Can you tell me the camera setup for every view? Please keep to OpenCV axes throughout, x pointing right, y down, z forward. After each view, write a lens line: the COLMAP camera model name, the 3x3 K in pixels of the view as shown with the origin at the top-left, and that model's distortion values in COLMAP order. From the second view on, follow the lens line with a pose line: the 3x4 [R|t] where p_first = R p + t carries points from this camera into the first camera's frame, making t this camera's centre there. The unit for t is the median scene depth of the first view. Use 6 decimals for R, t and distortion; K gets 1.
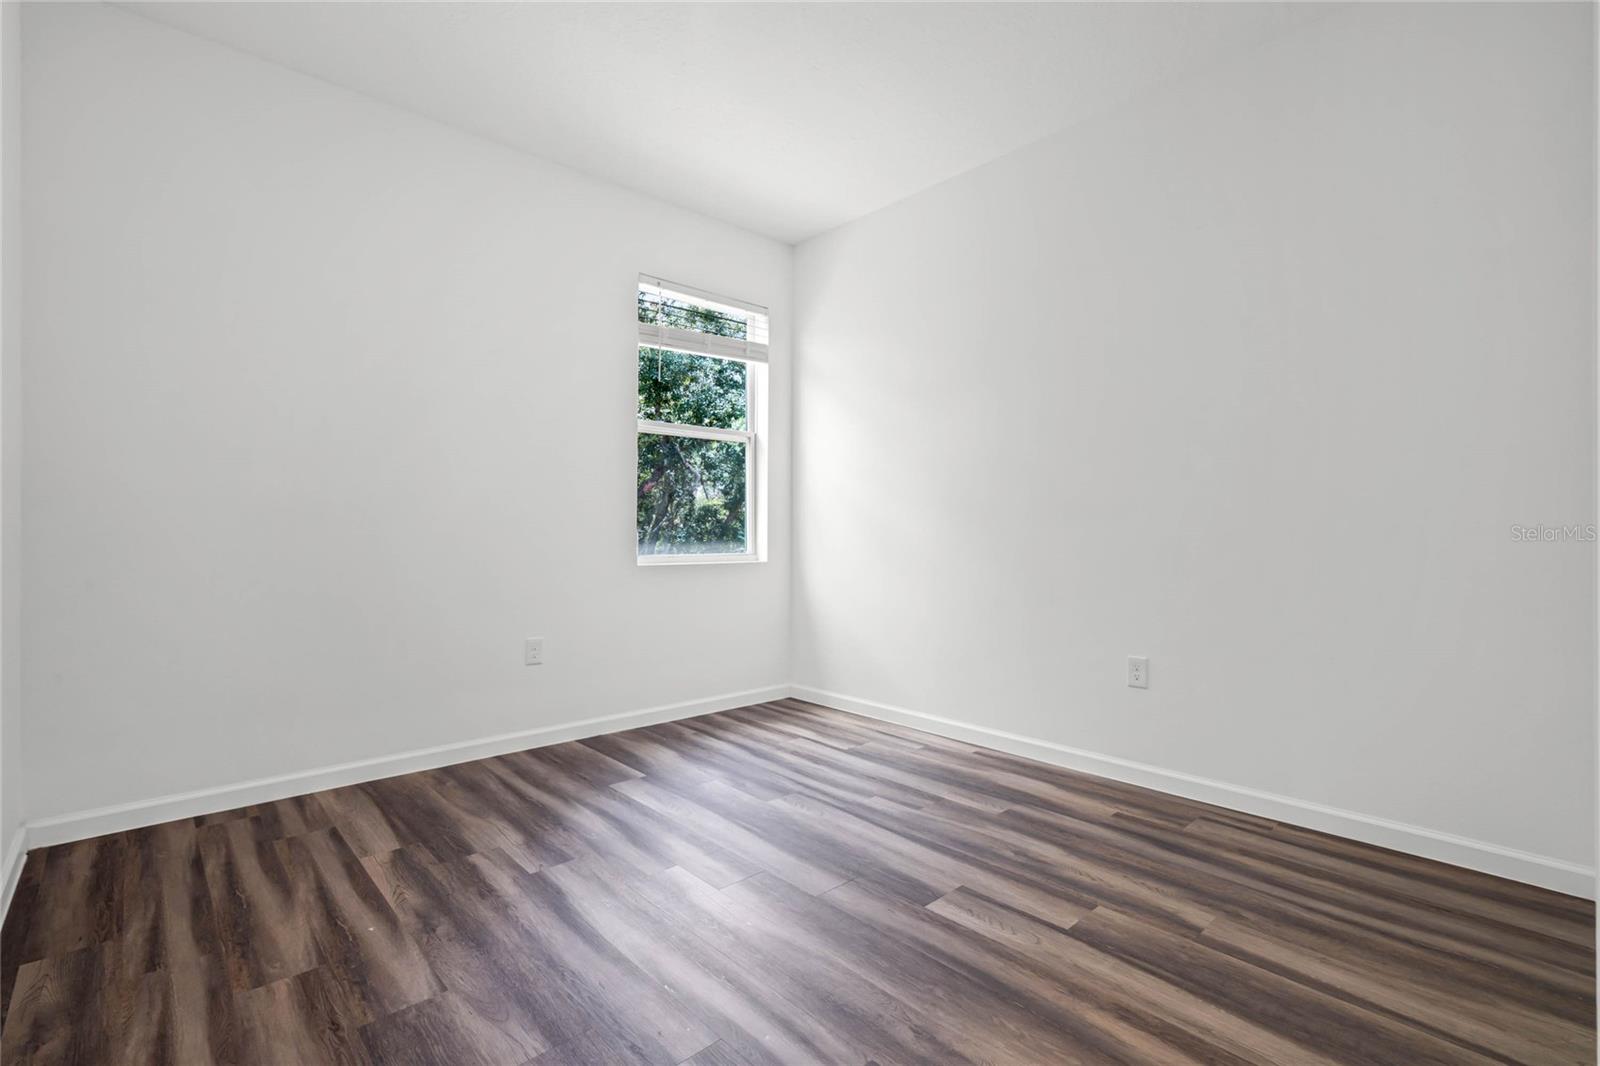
lens RADIAL K [[728.8, 0, 800.0], [0, 728.8, 533.0], [0, 0, 1]] dist [0.001680, 0.000197]
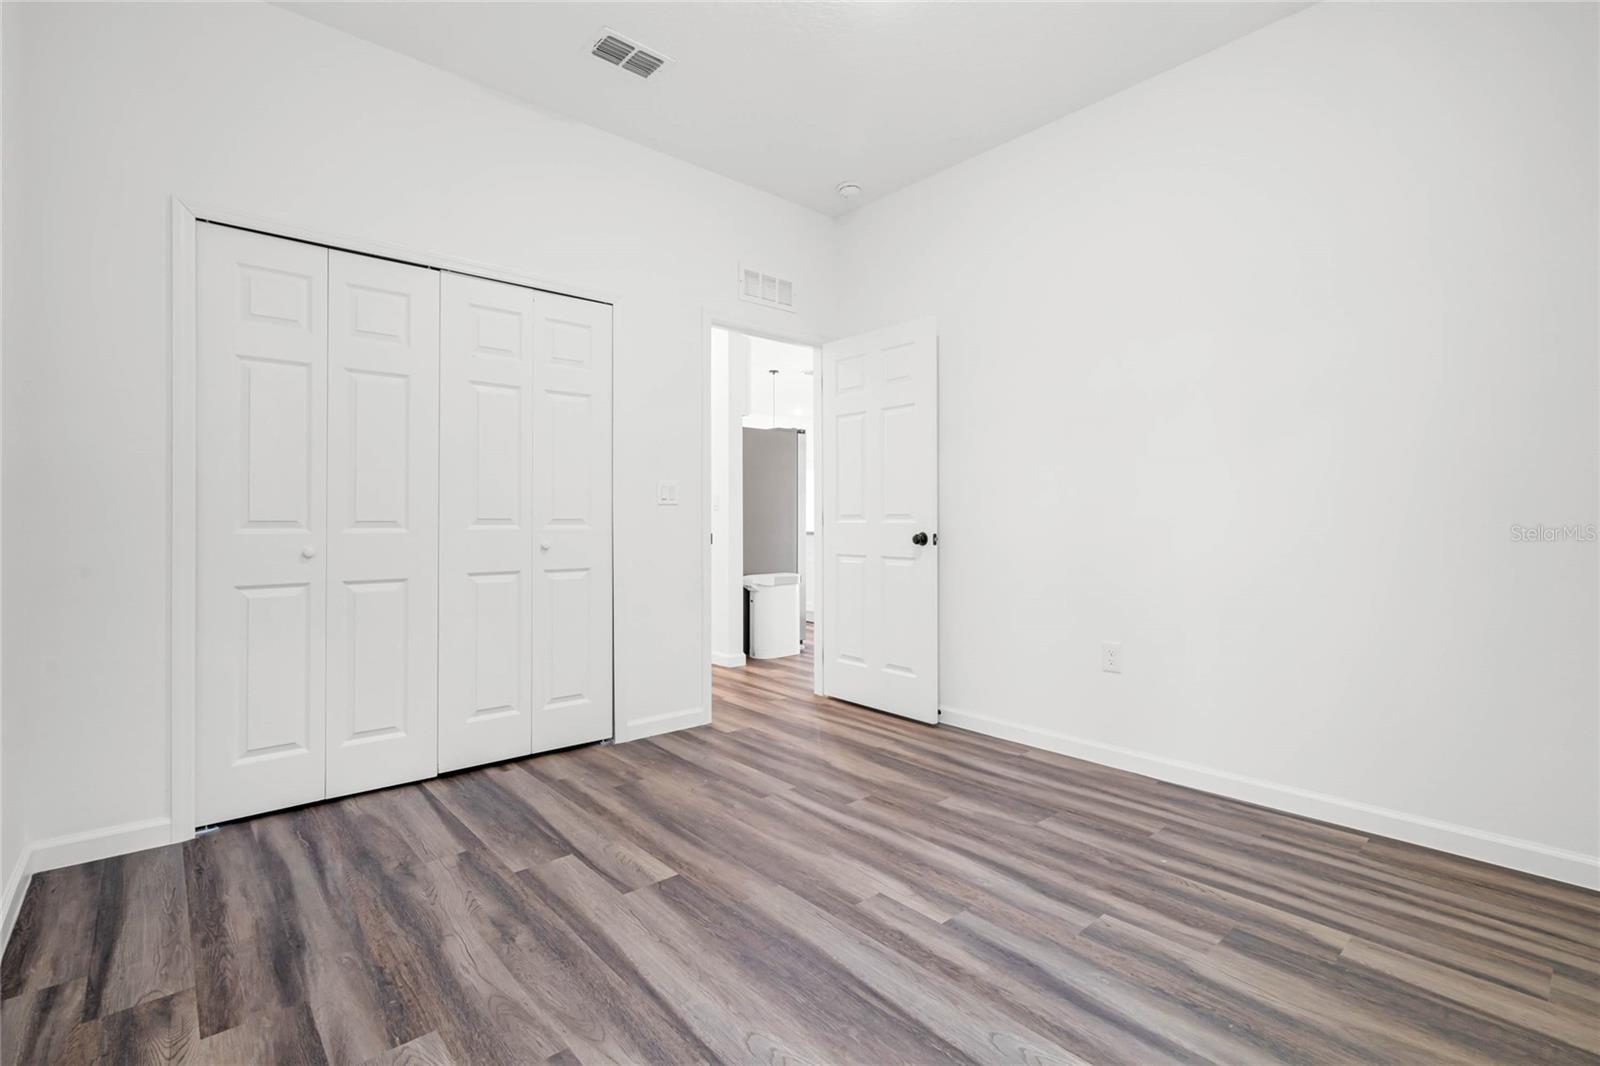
lens RADIAL K [[728.8, 0, 800.0], [0, 728.8, 533.0], [0, 0, 1]] dist [0.001680, 0.000197]
pose [[-0.999902, -0.001088, 0.013957, -0.019357], [-0.000801, 0.999788, 0.020573, -0.004701], [-0.013976, 0.020559, -0.999691, 1.966850]]
